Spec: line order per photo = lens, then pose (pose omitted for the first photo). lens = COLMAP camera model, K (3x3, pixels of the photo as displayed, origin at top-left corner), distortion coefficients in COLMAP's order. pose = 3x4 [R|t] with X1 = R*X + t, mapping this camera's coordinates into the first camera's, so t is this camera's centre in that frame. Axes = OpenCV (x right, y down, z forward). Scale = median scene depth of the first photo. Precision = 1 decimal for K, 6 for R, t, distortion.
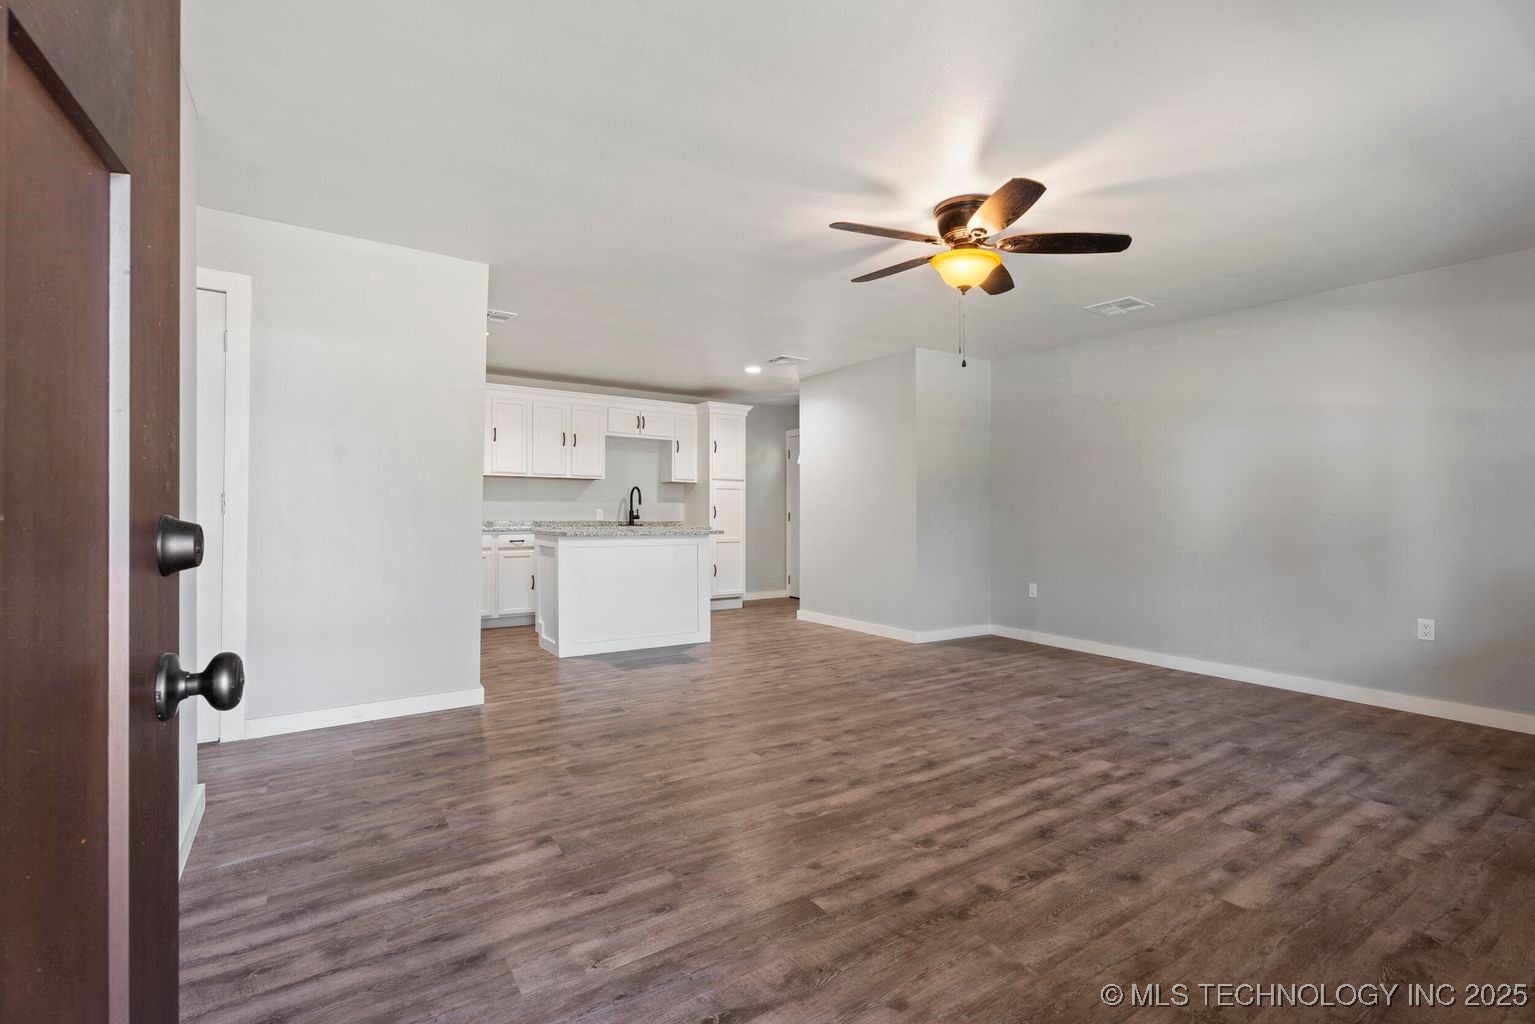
lens RADIAL K [[685.4, 0, 735.6], [0, 685.4, 515.3], [0, 0, 1]] dist [0.002239, -0.003625]
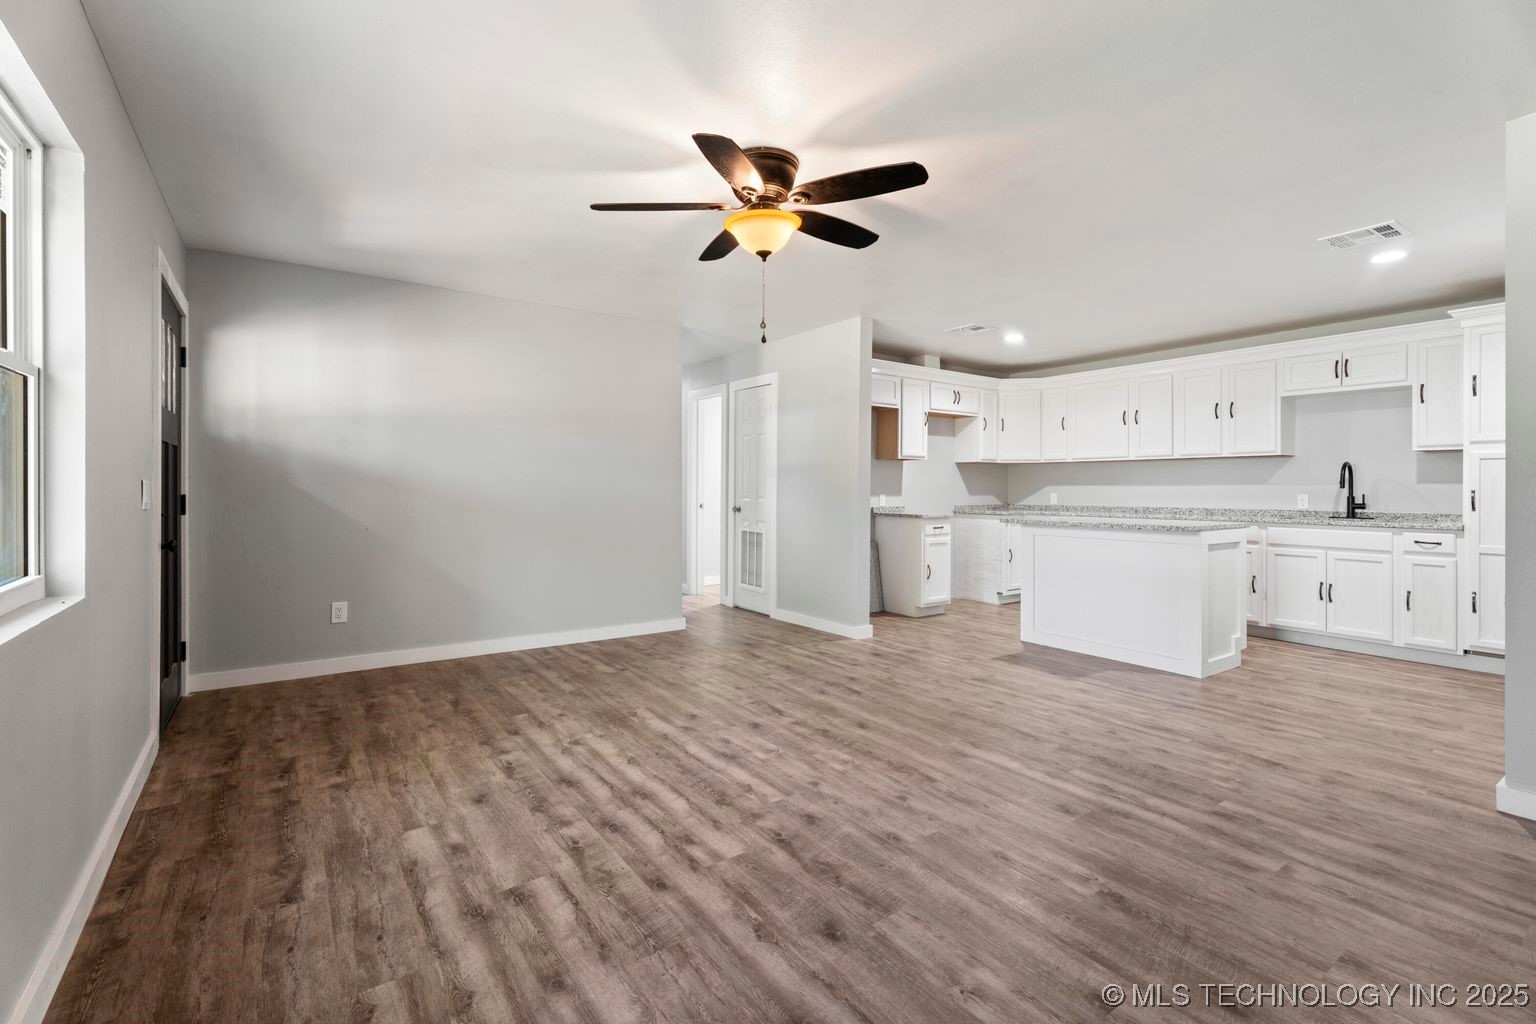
lens RADIAL K [[664.4, 0, 783.1], [0, 664.4, 501.4], [0, 0, 1]] dist [0.001484, 0.000103]
pose [[0.076607, 0.013699, -0.996967, 1.195600], [-0.003498, 0.999903, 0.013471, -0.022865], [0.997055, 0.002455, 0.076648, 0.955412]]
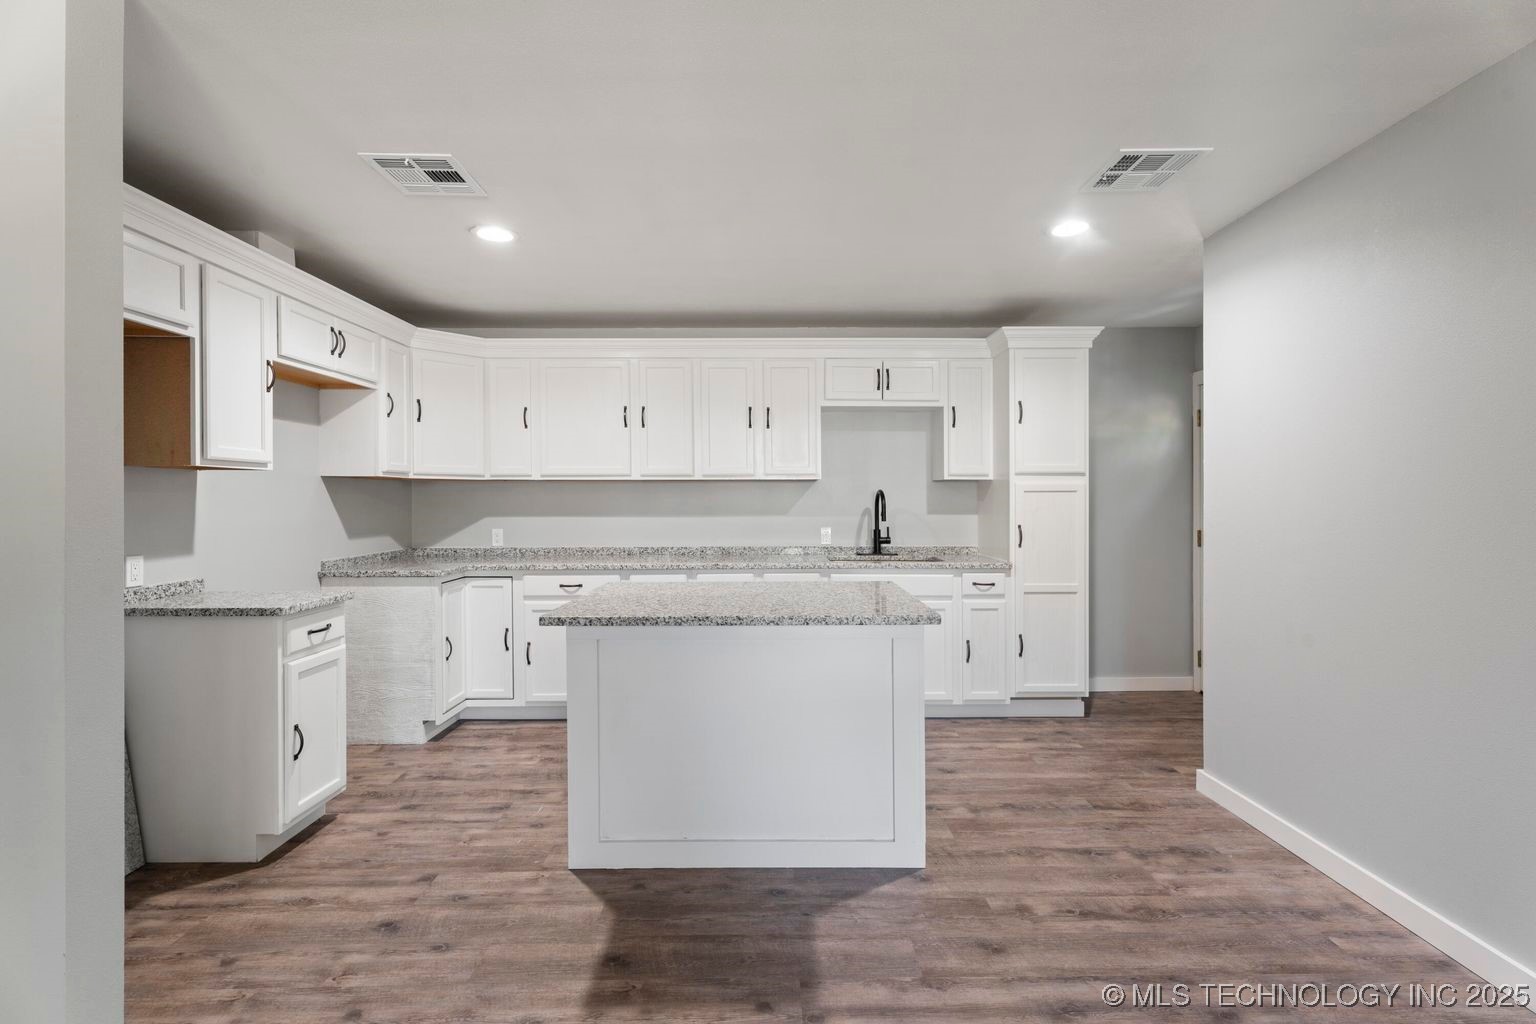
lens RADIAL K [[672.2, 0, 766.2], [0, 672.2, 510.8], [0, 0, 1]] dist [0.004564, 0.000763]
pose [[0.854393, 0.001895, -0.519624, 0.178798], [0.006742, 0.999869, 0.014733, -0.082647], [0.519584, -0.016091, 0.854268, 1.132390]]
